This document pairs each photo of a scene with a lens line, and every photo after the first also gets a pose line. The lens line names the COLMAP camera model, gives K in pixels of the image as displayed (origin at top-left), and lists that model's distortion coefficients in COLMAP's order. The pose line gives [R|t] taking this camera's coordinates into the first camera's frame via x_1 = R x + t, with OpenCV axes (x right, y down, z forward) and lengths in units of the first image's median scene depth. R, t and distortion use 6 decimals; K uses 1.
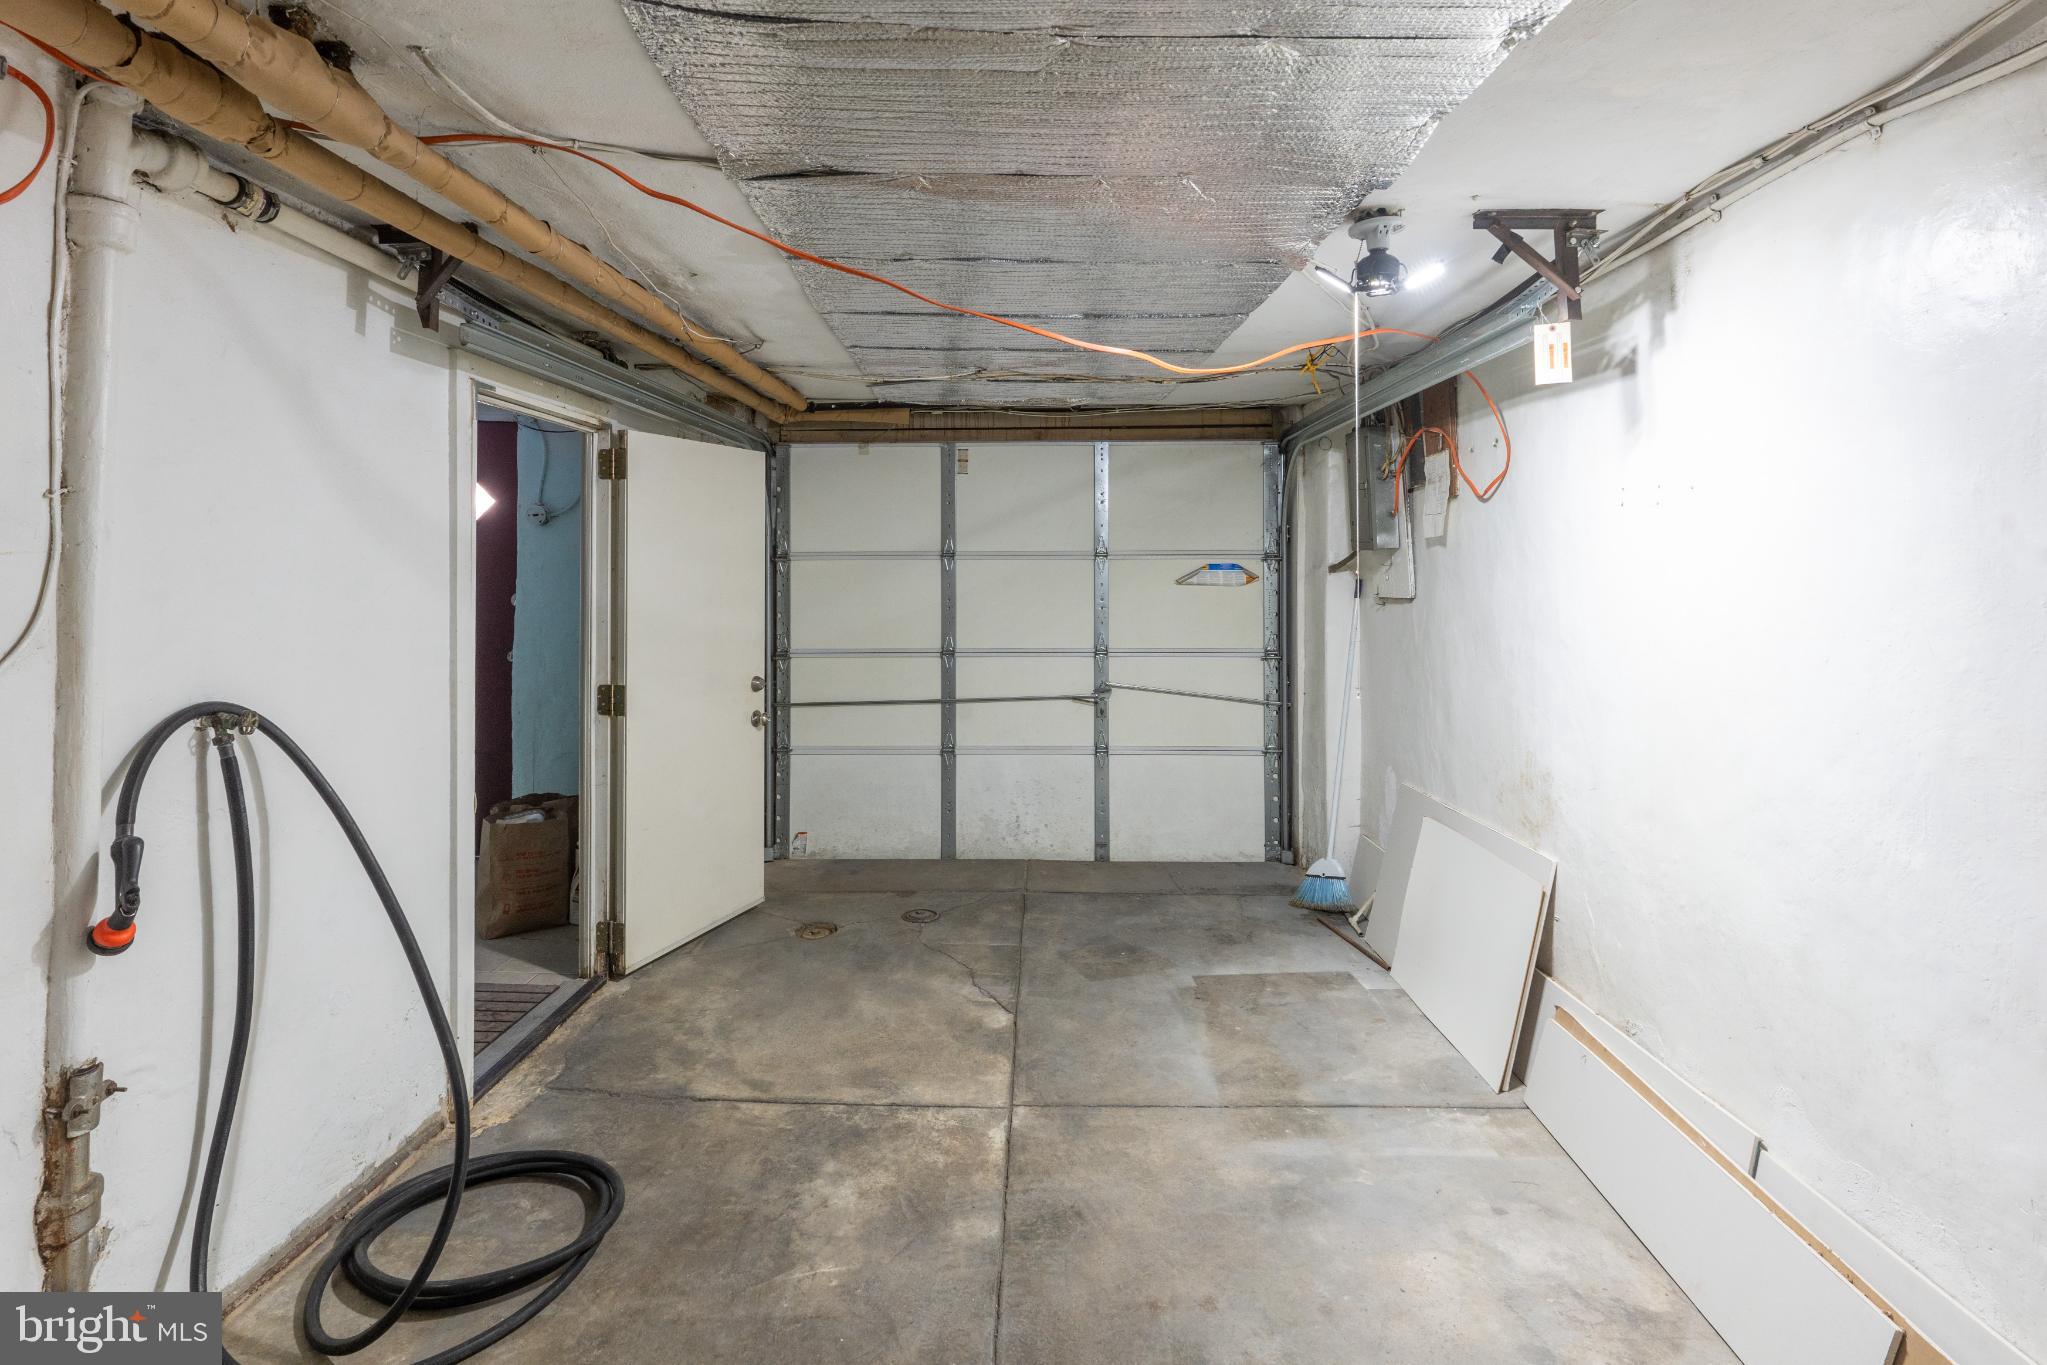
lens RADIAL K [[1073.2, 0, 923.1], [0, 1073.2, 576.0], [0, 0, 1]] dist [0.001498, 0.001060]
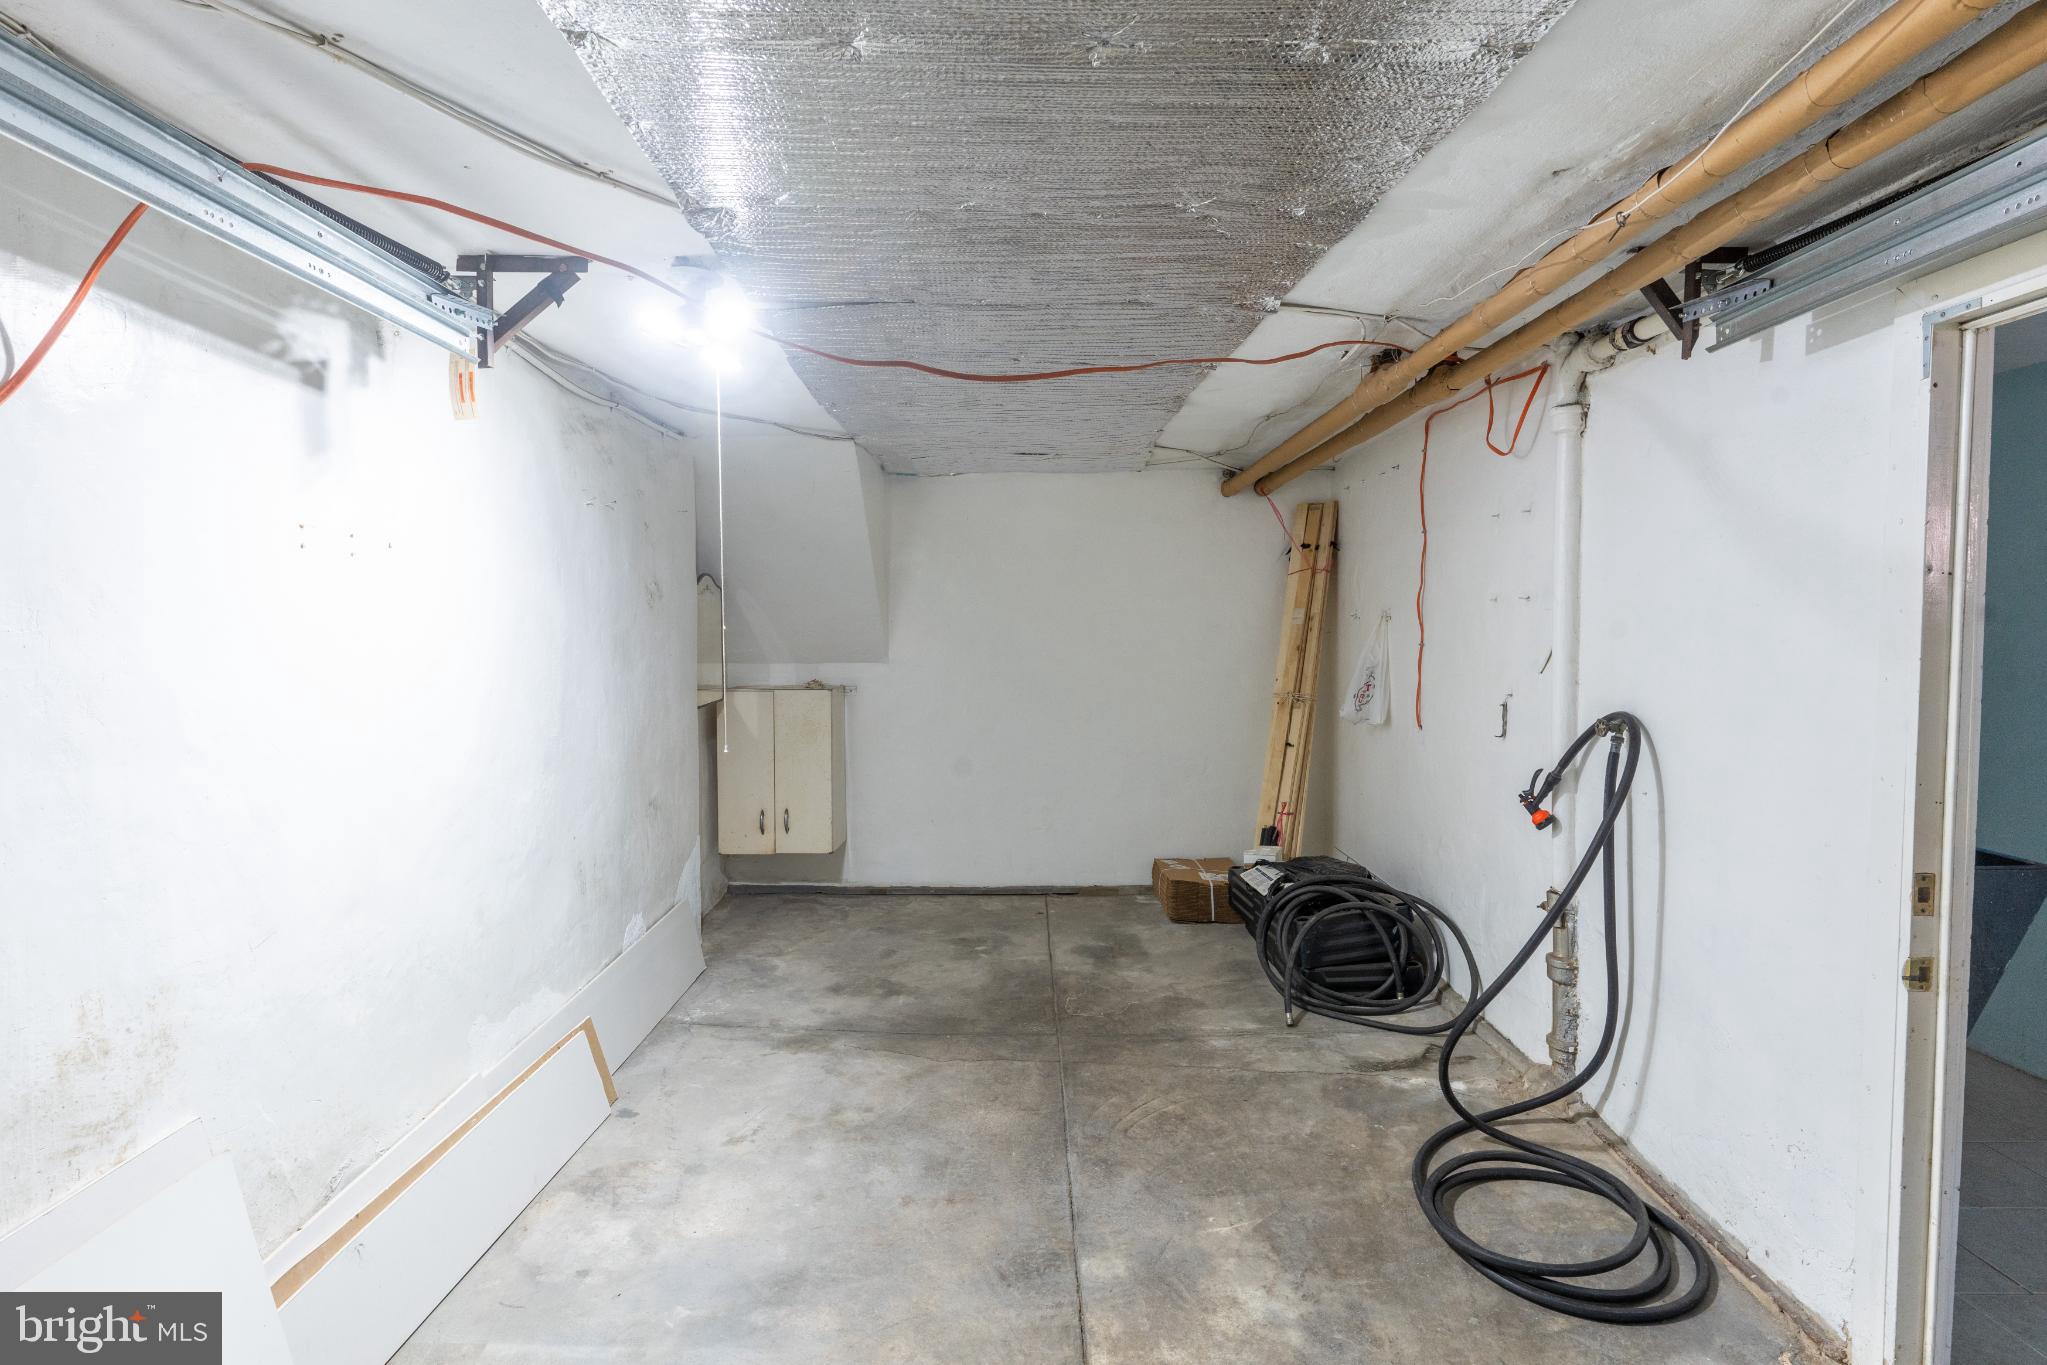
lens RADIAL K [[1073.2, 0, 1020.0], [0, 1073.2, 682.1], [0, 0, 1]] dist [0.001498, 0.001060]
pose [[-0.993725, 0.014876, -0.110860, 0.221690], [0.008248, 0.998164, 0.060004, -0.010139], [0.111549, 0.058713, -0.992023, 1.873338]]
